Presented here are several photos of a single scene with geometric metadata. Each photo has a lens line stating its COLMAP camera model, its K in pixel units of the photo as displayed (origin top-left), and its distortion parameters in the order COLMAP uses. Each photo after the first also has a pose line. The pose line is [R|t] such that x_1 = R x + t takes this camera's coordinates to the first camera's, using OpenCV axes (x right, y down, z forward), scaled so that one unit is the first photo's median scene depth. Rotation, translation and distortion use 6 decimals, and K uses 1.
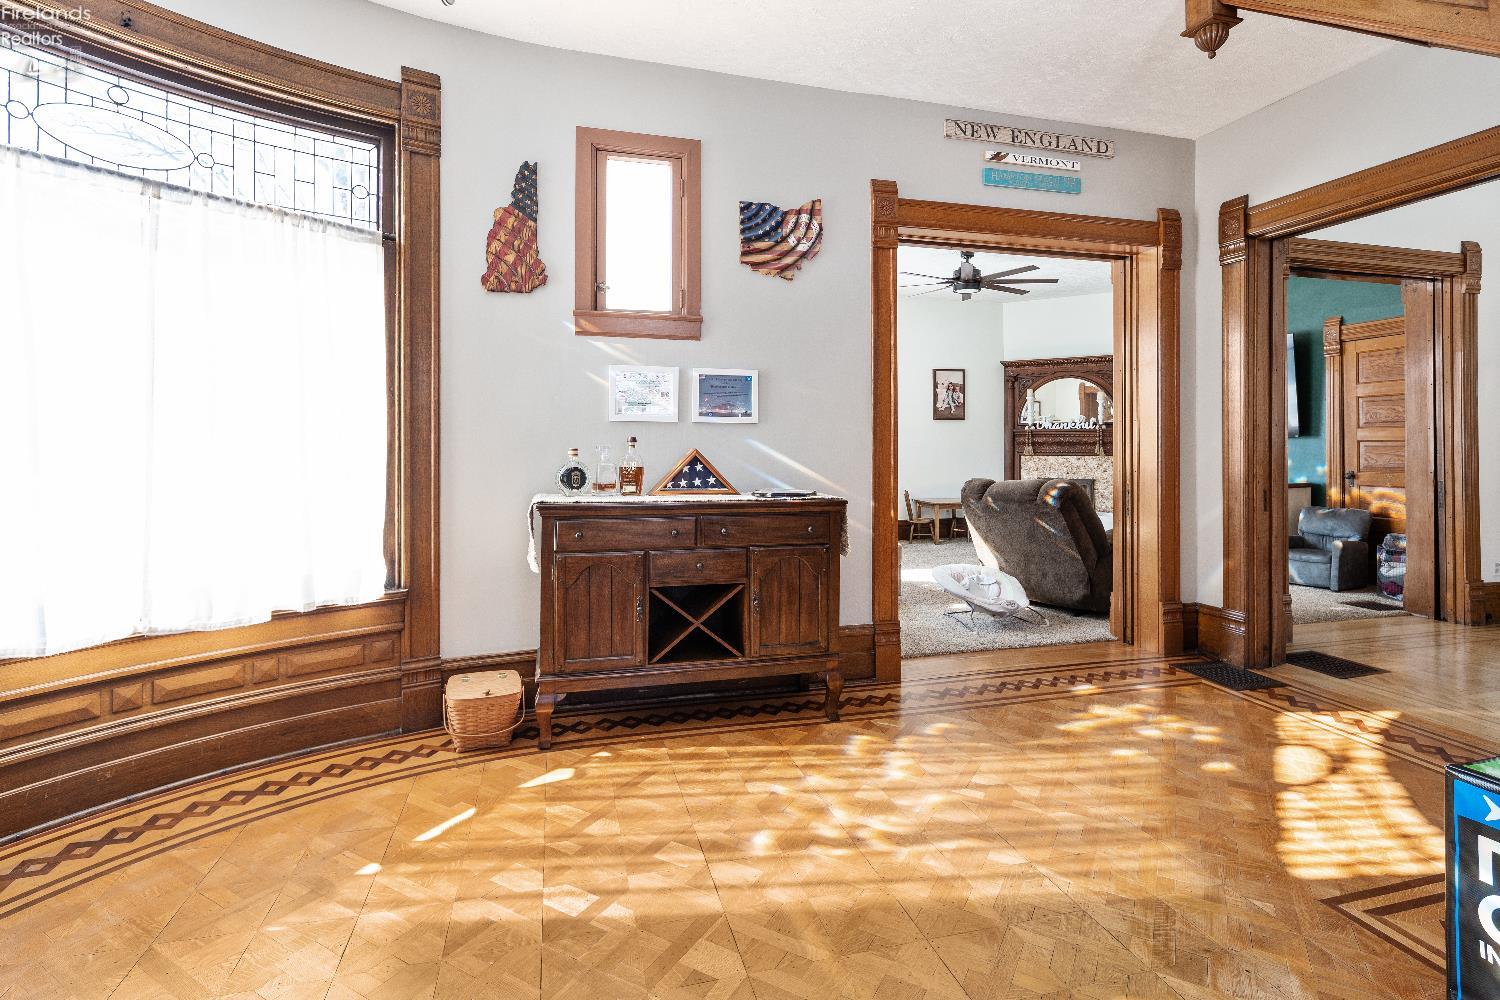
lens RADIAL K [[734.2, 0, 752.0], [0, 734.2, 441.2], [0, 0, 1]] dist [-0.004292, -0.001389]
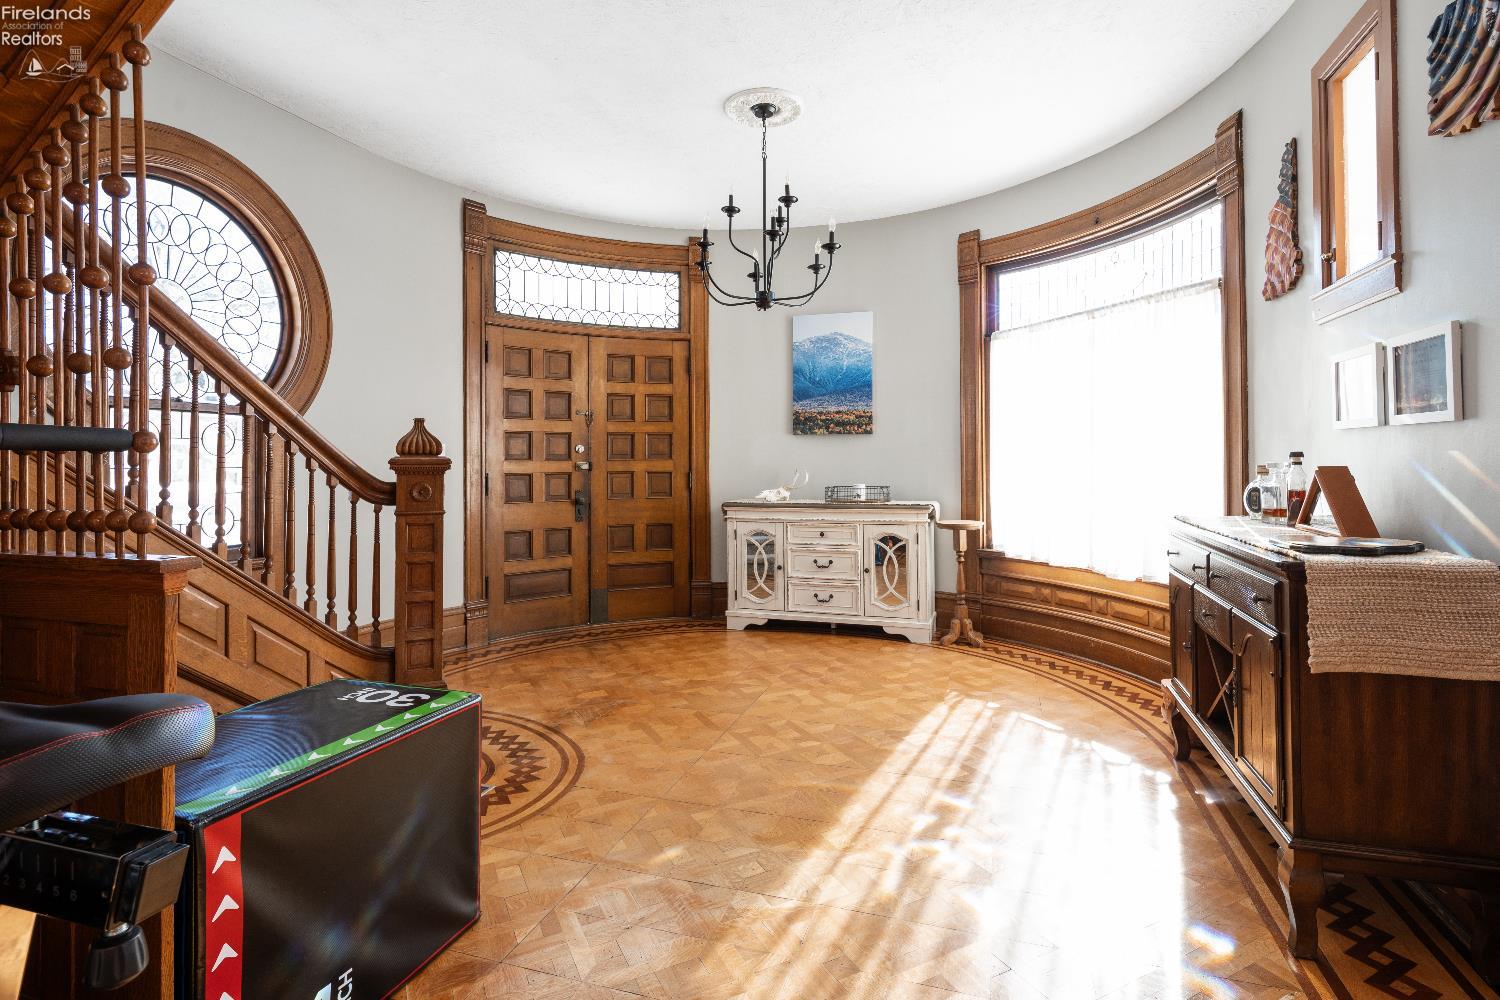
lens RADIAL K [[734.2, 0, 752.0], [0, 734.2, 441.2], [0, 0, 1]] dist [-0.004292, -0.001389]
pose [[-0.550291, -0.020287, -0.834726, 1.110752], [0.008757, 0.999510, -0.030064, 0.002594], [0.834927, -0.023854, -0.549843, 1.316899]]
